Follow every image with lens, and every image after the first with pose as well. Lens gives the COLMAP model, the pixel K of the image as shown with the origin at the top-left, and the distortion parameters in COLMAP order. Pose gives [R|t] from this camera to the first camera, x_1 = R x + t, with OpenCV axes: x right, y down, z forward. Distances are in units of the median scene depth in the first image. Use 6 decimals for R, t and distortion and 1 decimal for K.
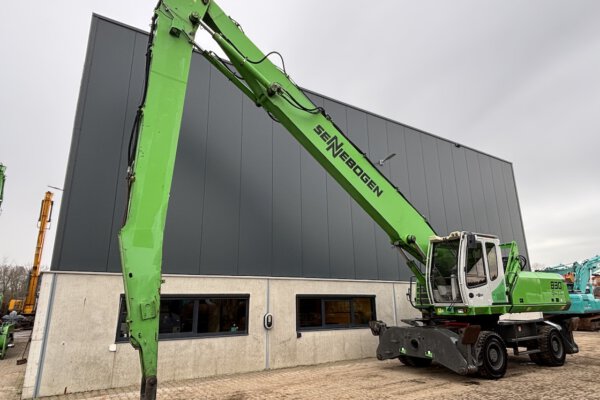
lens RADIAL K [[355.6, 0, 309.0], [0, 355.6, 182.2], [0, 0, 1]] dist [0.008575, 0.008890]
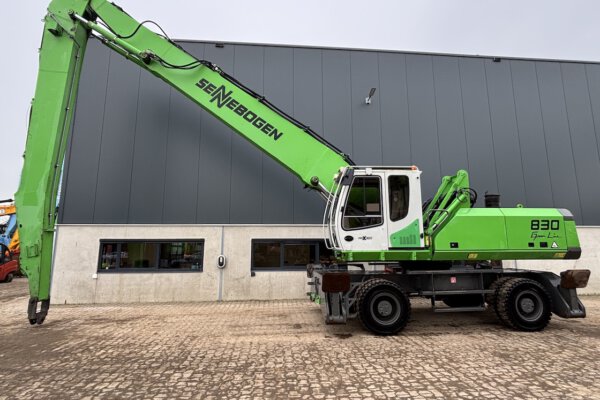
lens RADIAL K [[300.1, 0, 289.4], [0, 300.1, 187.8], [0, 0, 1]] dist [0.014866, -0.005432]
pose [[0.885651, -0.085971, -0.456324, 0.585752], [0.148891, 0.983401, 0.103703, 0.089697], [0.439834, -0.159787, 0.883750, 0.284664]]
